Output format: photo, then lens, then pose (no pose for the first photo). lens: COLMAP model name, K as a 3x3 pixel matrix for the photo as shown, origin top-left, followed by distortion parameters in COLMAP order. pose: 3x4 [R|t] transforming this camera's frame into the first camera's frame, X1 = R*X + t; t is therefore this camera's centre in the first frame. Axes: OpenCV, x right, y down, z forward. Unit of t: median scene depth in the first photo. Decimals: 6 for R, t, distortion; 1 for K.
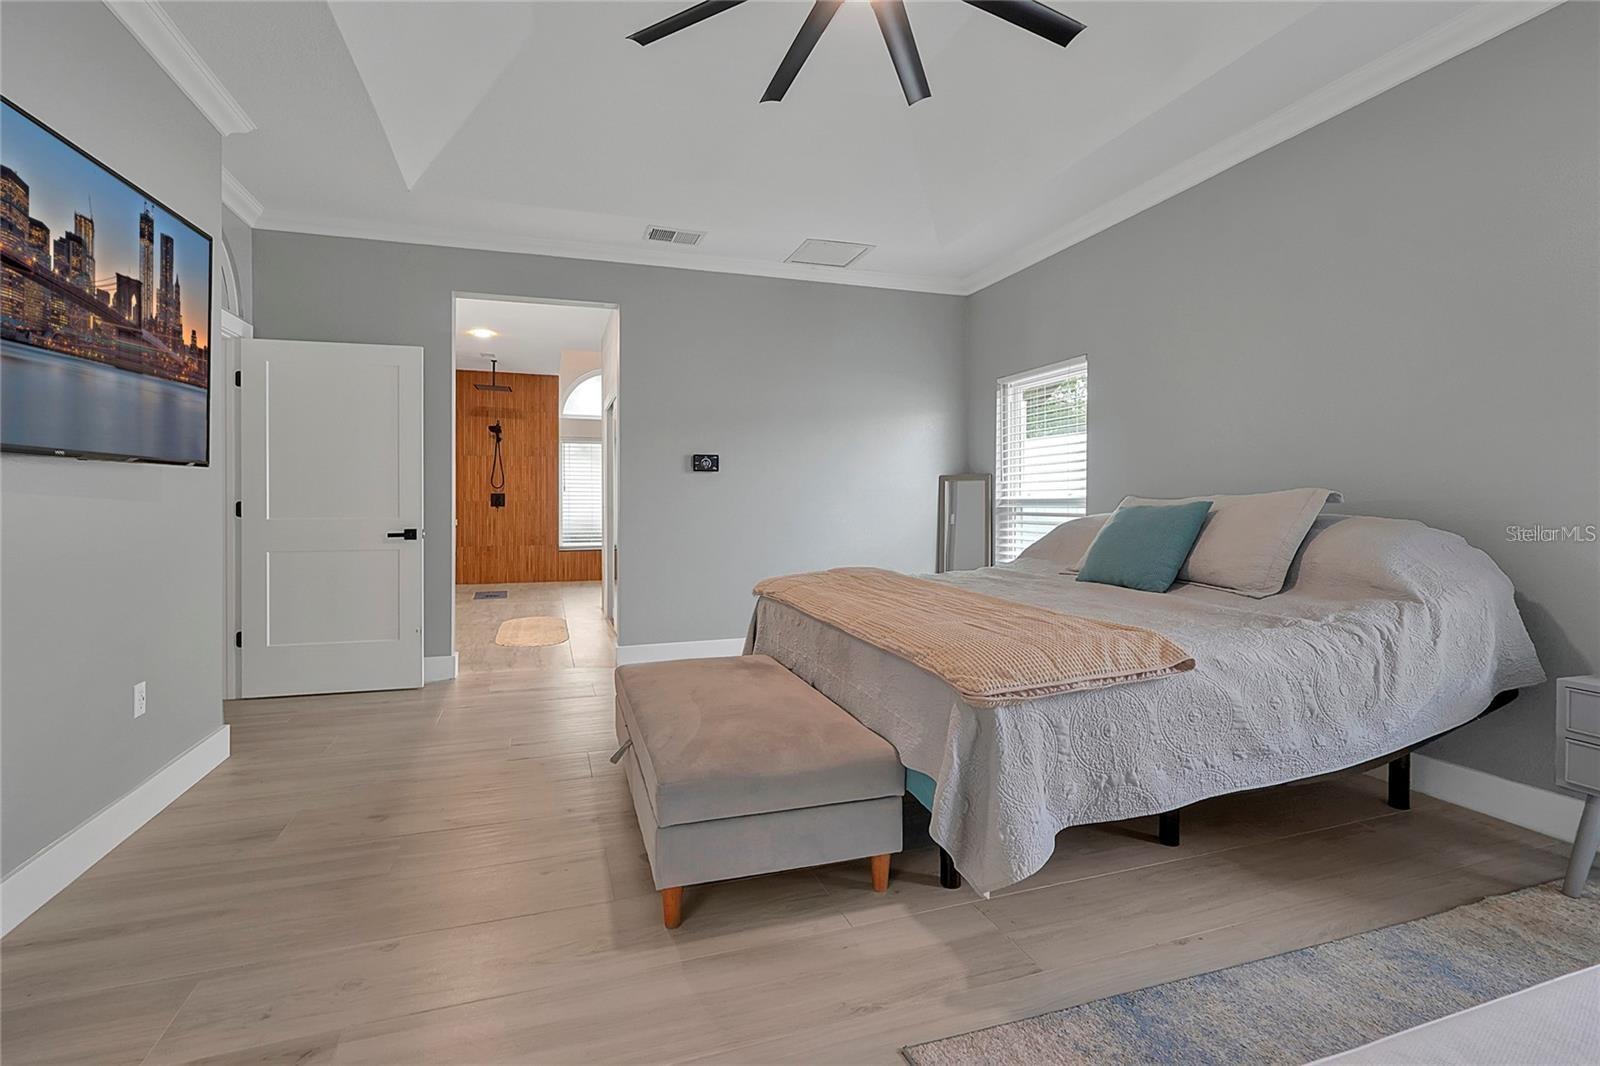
lens RADIAL K [[763.5, 0, 802.8], [0, 763.5, 493.0], [0, 0, 1]] dist [0.000190, -0.000019]
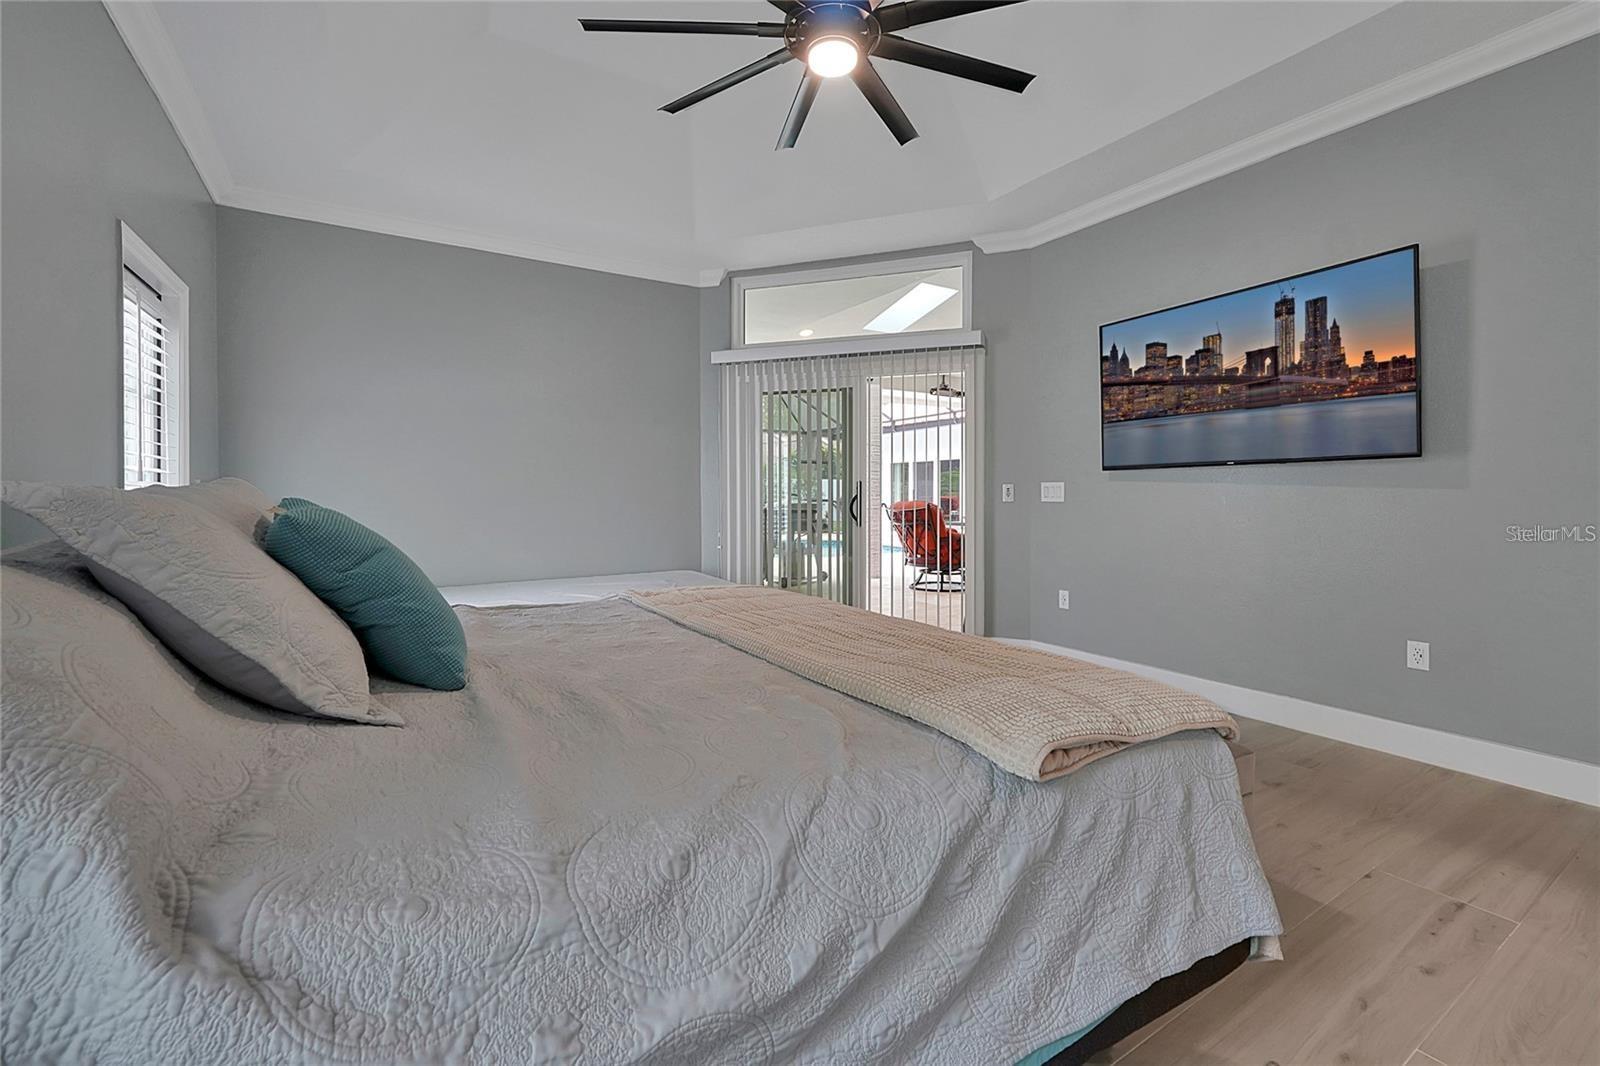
lens RADIAL K [[632.5, 0, 799.5], [0, 632.5, 479.5], [0, 0, 1]] dist [-0.000100, -0.000013]
pose [[-0.963503, 0.004505, -0.267658, 0.398989], [0.003350, 0.999983, 0.004773, -0.019780], [0.267675, 0.003702, -0.963502, 2.011381]]
